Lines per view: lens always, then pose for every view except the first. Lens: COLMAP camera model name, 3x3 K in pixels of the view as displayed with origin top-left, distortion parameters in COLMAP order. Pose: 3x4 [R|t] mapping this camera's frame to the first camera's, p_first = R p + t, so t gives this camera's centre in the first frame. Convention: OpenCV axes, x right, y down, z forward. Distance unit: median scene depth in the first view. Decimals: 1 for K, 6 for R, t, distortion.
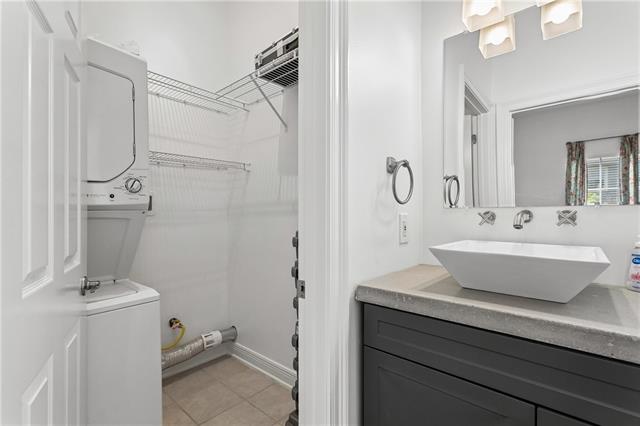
lens RADIAL K [[307.1, 0, 300.1], [0, 307.1, 214.4], [0, 0, 1]] dist [0.009453, 0.000946]
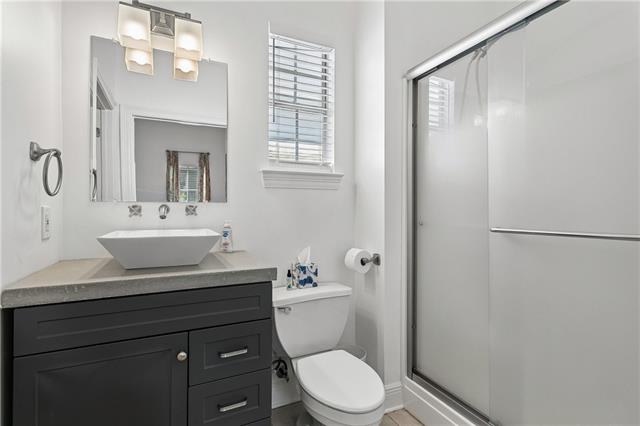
lens RADIAL K [[307.1, 0, 319.5], [0, 307.1, 211.0], [0, 0, 1]] dist [0.009453, 0.000946]
pose [[0.377385, -0.002167, 0.926054, -0.199180], [-0.004100, 0.999984, 0.004010, 0.004811], [-0.926048, -0.005310, 0.377370, -0.087221]]
